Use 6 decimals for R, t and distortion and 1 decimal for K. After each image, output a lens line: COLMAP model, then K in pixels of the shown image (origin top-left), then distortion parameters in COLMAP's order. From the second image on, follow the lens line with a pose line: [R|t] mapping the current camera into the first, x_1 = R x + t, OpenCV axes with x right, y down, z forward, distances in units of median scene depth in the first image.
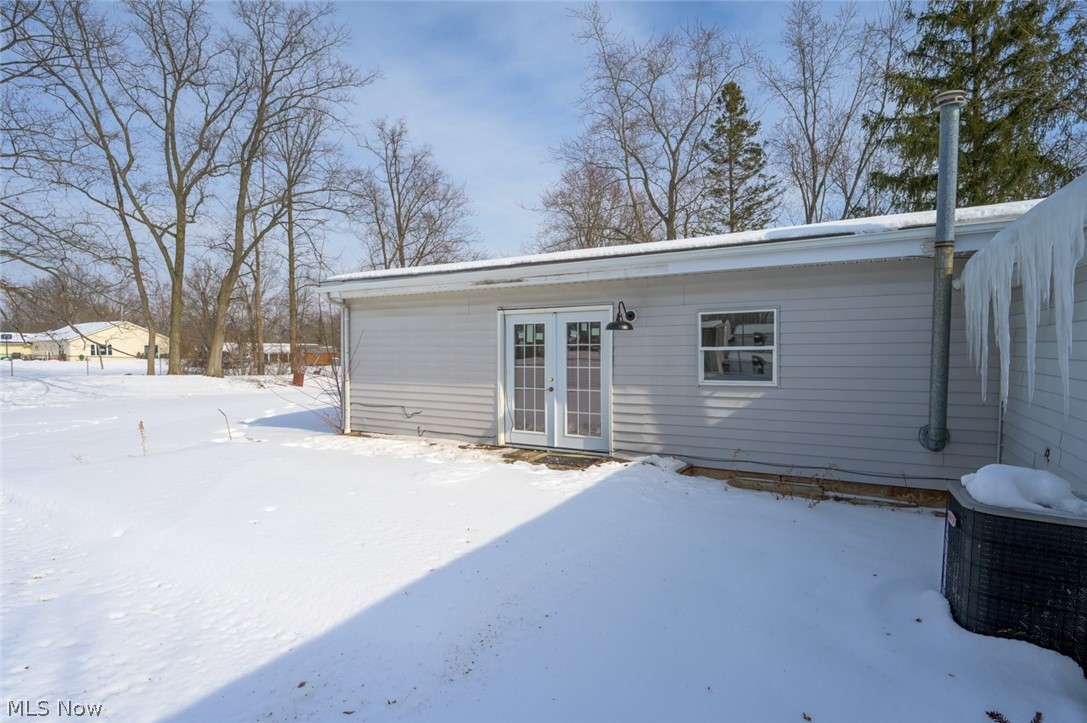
lens RADIAL K [[559.7, 0, 541.0], [0, 559.7, 360.1], [0, 0, 1]] dist [-0.002196, 0.000302]
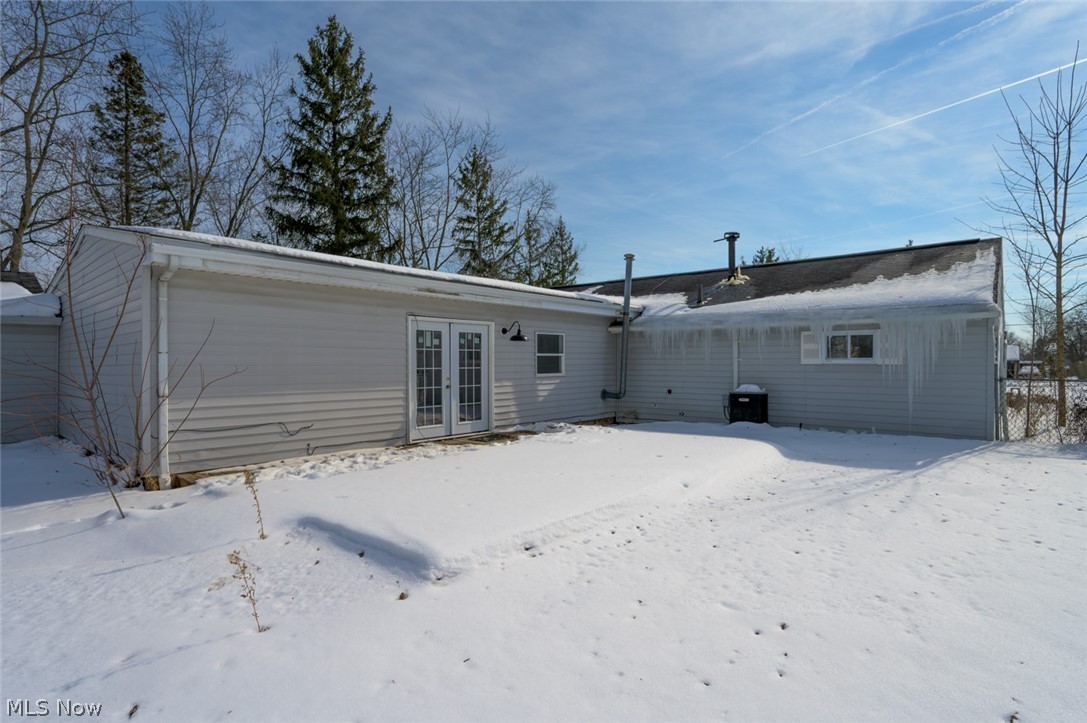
lens RADIAL K [[559.7, 0, 541.7], [0, 559.7, 366.1], [0, 0, 1]] dist [-0.002196, 0.000302]
pose [[0.180230, -0.001776, 0.983623, -1.106519], [0.017404, 0.999848, -0.001384, 0.012665], [-0.983471, 0.017368, 0.180233, 0.582024]]
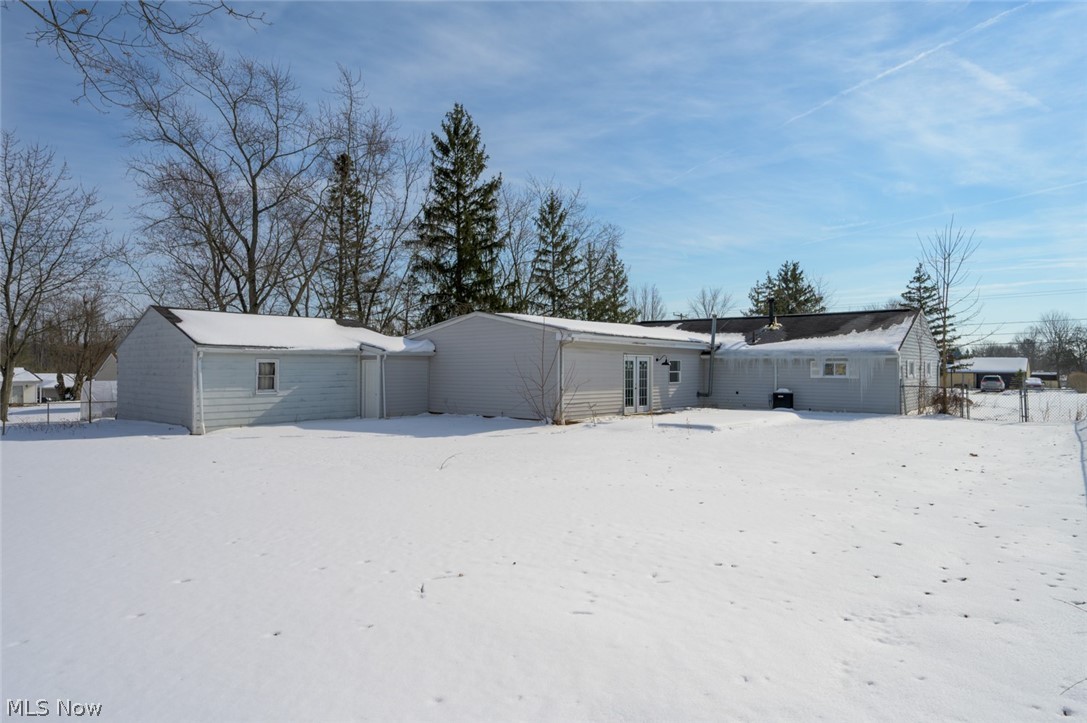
lens RADIAL K [[658.5, 0, 542.8], [0, 658.5, 366.3], [0, 0, 1]] dist [0.008677, -0.000247]
pose [[0.156805, 0.008837, 0.987590, -2.809022], [0.010371, 0.999890, -0.010594, -0.016846], [-0.987575, 0.011903, 0.156696, 0.939515]]
